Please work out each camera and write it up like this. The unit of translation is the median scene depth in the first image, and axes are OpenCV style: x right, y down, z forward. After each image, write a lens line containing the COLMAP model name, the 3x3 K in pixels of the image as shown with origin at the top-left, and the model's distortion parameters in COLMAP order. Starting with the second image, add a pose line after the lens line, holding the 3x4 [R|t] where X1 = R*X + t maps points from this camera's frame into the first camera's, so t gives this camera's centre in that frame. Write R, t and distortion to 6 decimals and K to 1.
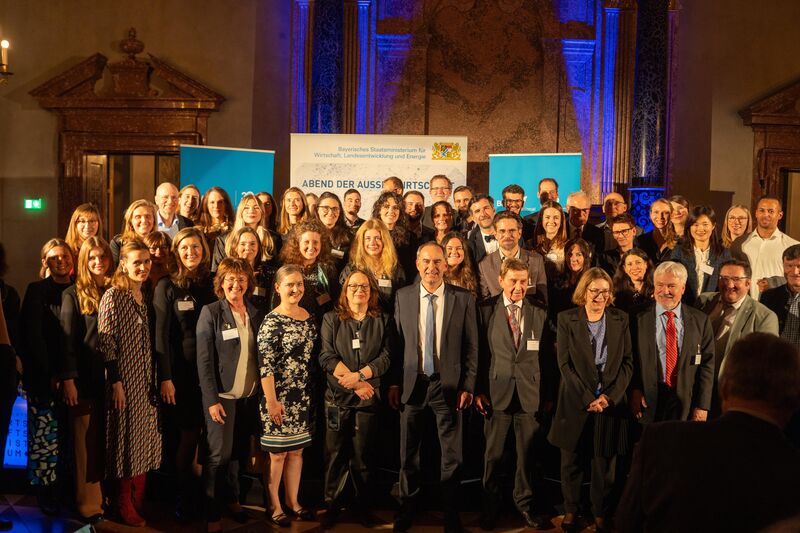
lens RADIAL K [[641.2, 0, 400.0], [0, 641.2, 266.5], [0, 0, 1]] dist [-0.077478, 0.004142]
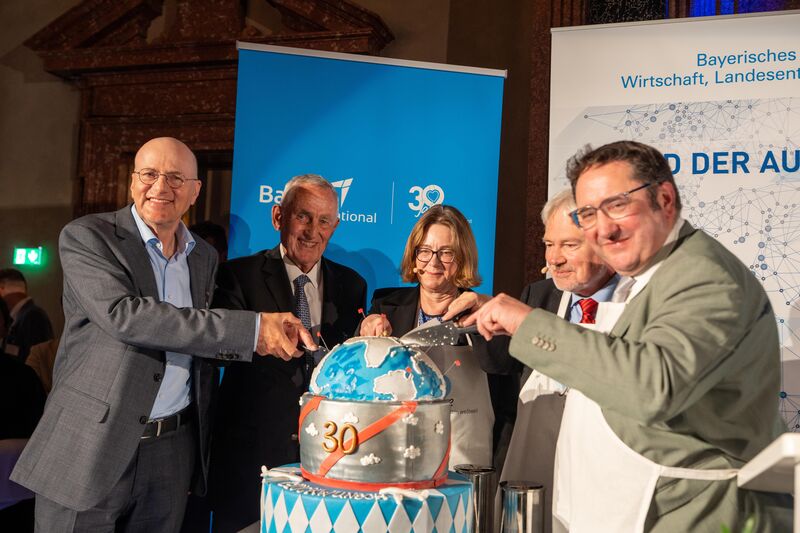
lens RADIAL K [[808.6, 0, 401.3], [0, 808.6, 266.4], [0, 0, 1]] dist [-0.000512, 0.003932]
pose [[0.960366, -0.000602, -0.278741, -0.103196], [-0.039977, 0.989363, -0.139870, -0.009939], [0.275860, 0.145470, 0.950126, 0.465782]]
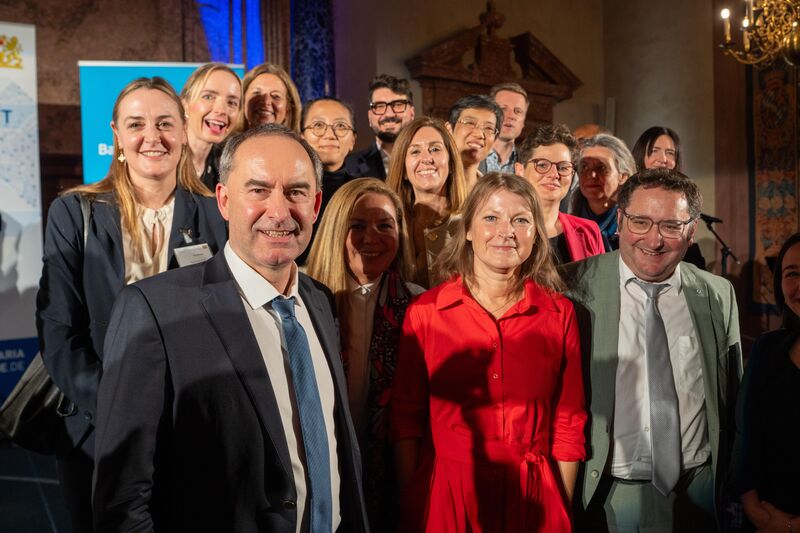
lens RADIAL K [[641.2, 0, 400.0], [0, 641.2, 266.5], [0, 0, 1]] dist [-0.077478, 0.004142]
pose [[0.816311, -0.067921, 0.573605, 0.036240], [0.077687, 0.996950, 0.007491, 0.015267], [-0.572365, 0.038447, 0.819097, 0.325545]]
